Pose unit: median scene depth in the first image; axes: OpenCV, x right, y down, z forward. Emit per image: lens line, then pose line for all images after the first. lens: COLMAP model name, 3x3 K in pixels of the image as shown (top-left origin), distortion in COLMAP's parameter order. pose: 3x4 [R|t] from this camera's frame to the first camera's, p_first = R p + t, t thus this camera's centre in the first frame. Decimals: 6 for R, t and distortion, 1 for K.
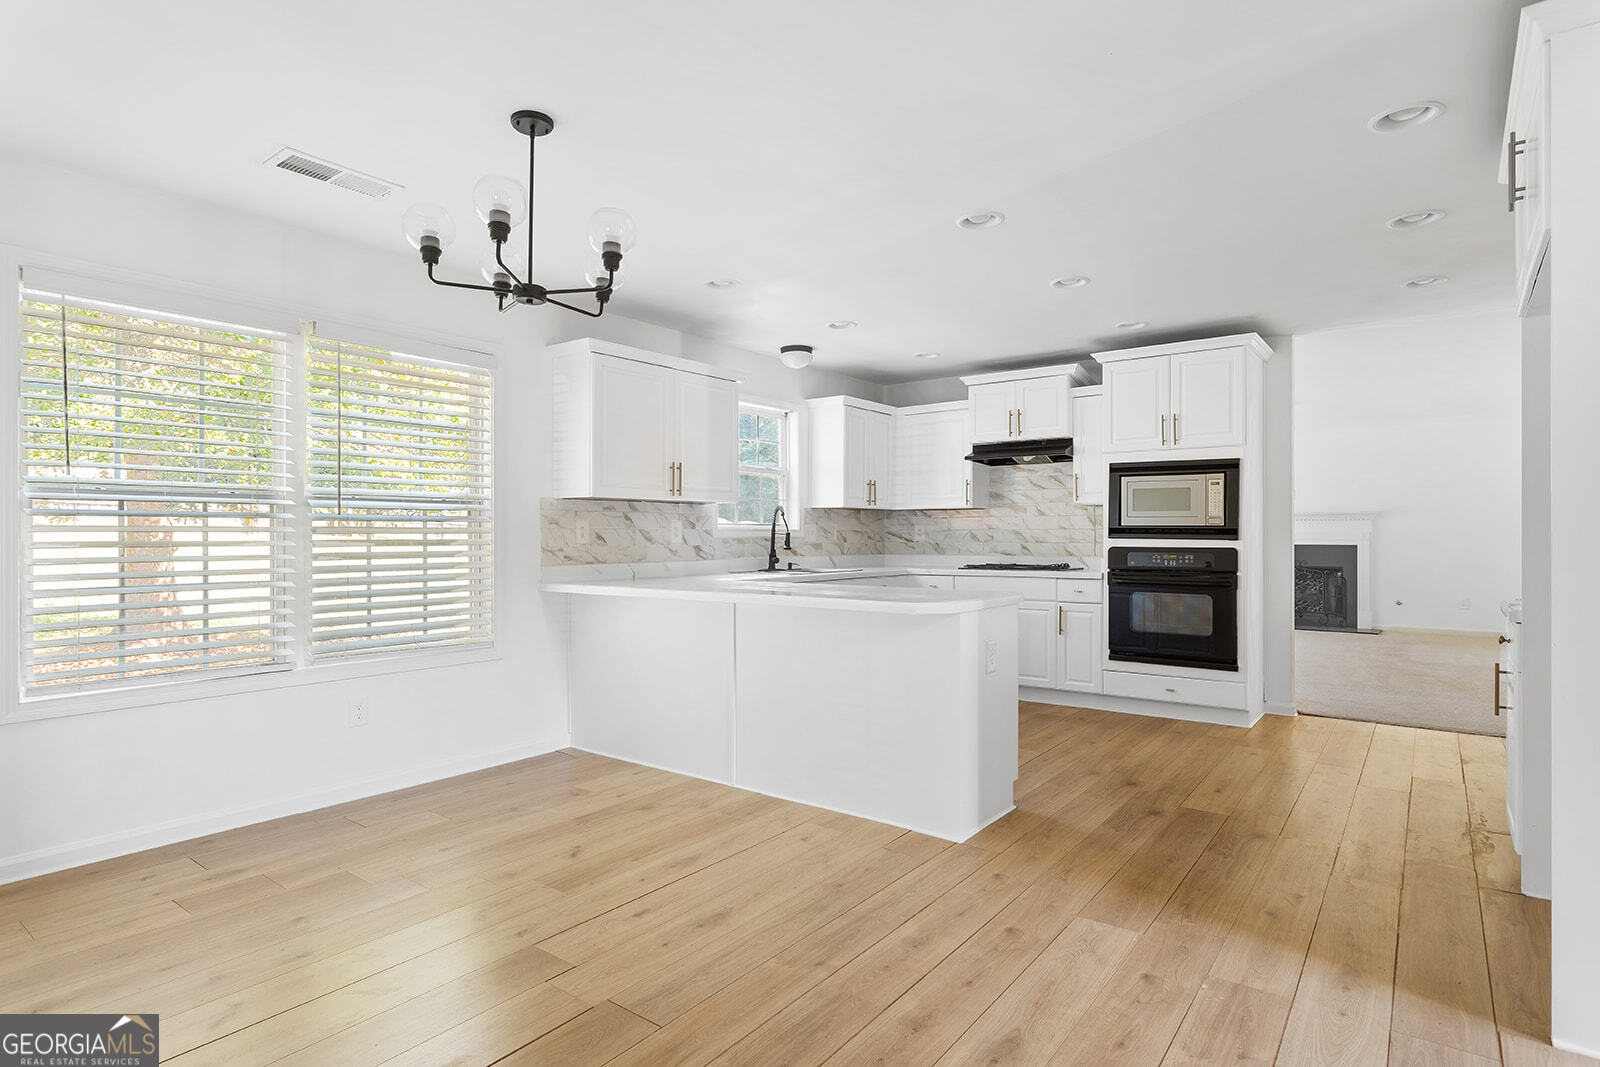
lens RADIAL K [[859.0, 0, 799.6], [0, 859.0, 535.8], [0, 0, 1]] dist [0.003144, 0.000285]
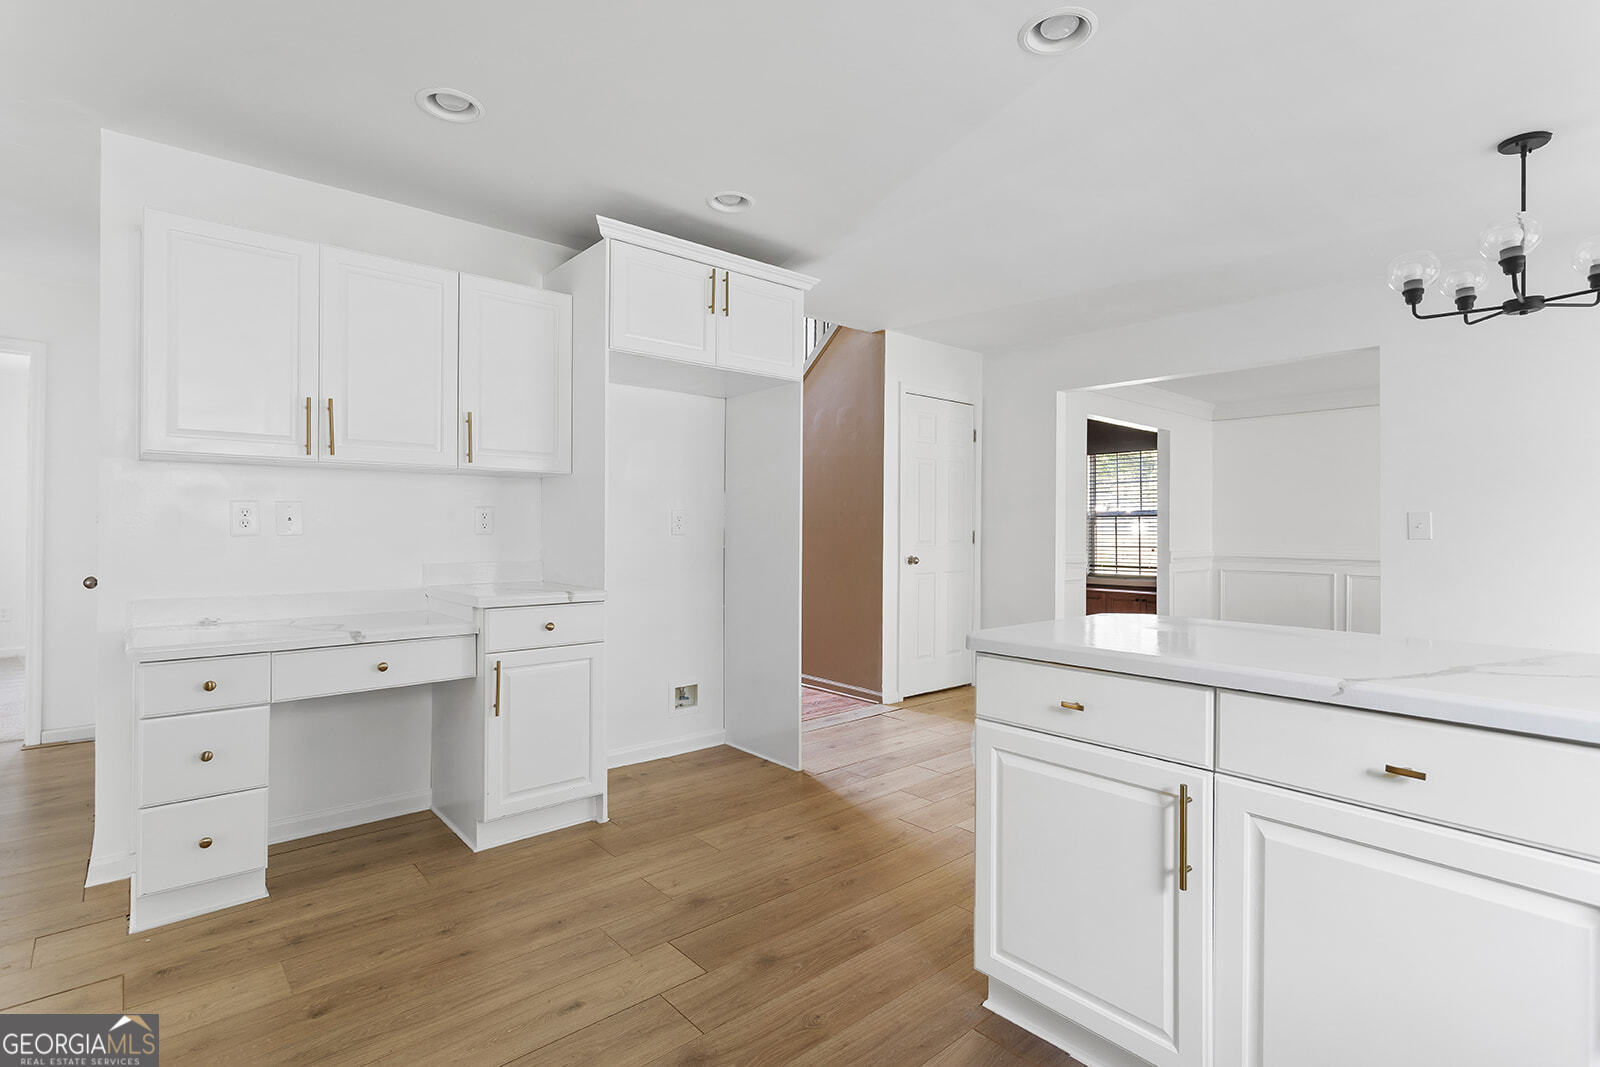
lens RADIAL K [[759.0, 0, 798.4], [0, 759.0, 530.4], [0, 0, 1]] dist [-0.001557, -0.000078]
pose [[-0.978095, 0.000757, 0.208155, 0.332758], [0.001039, 0.999999, 0.001244, 0.001678], [-0.208154, 0.001433, -0.978095, 1.891125]]
